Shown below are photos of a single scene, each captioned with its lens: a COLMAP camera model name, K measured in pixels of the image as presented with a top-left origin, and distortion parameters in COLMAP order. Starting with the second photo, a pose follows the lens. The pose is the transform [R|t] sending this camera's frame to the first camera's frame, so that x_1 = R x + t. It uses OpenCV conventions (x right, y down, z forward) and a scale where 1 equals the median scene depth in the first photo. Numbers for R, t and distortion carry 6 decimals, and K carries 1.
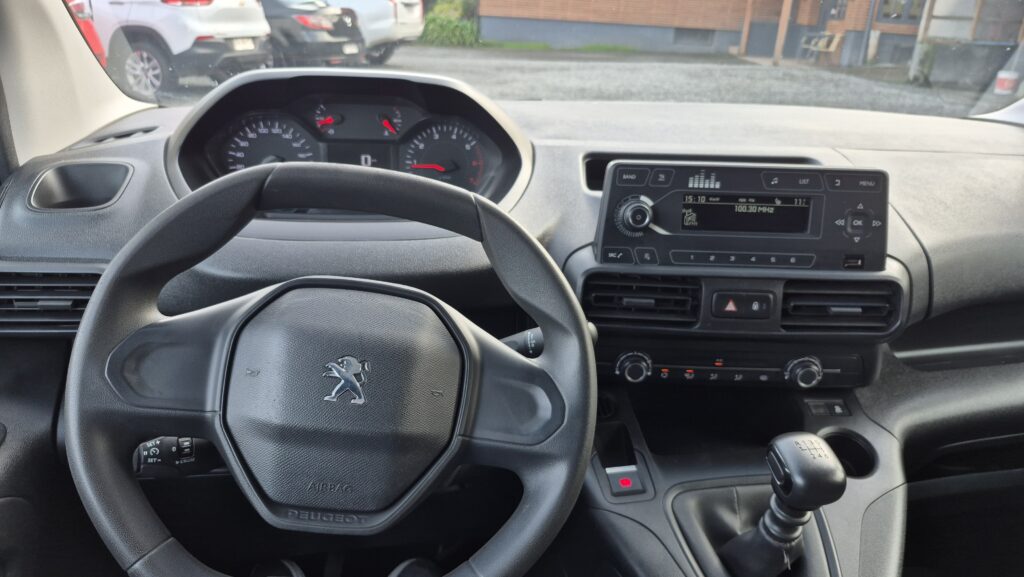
lens RADIAL K [[698.0, 0, 496.7], [0, 698.0, 284.2], [0, 0, 1]] dist [0.051330, -0.053374]
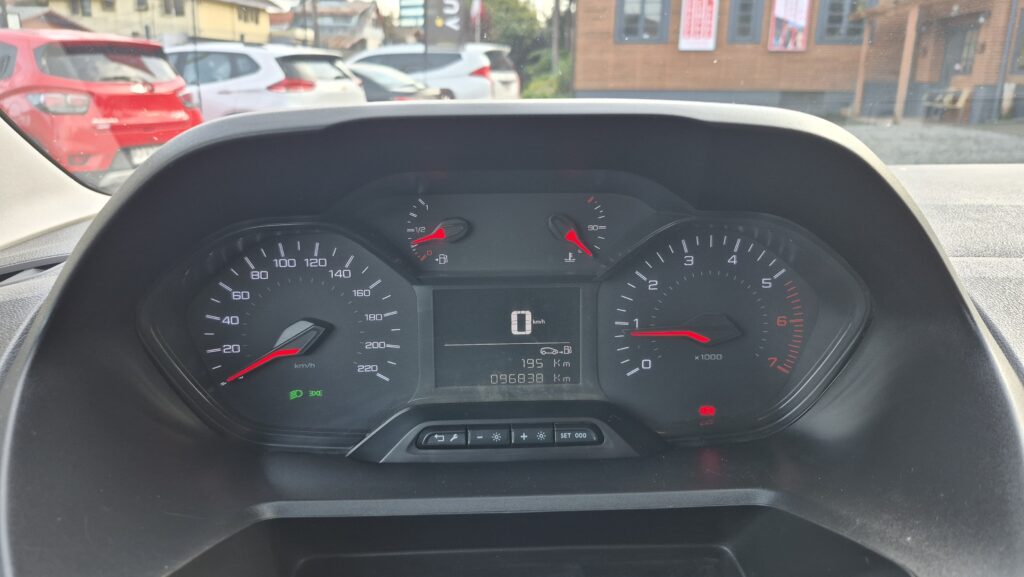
lens RADIAL K [[698.0, 0, 510.5], [0, 698.0, 286.6], [0, 0, 1]] dist [0.051330, -0.053374]
pose [[0.992489, -0.017781, -0.121036, -0.145670], [0.006029, 0.995288, -0.096780, -0.160997], [0.122186, 0.095323, 0.987919, 0.595421]]
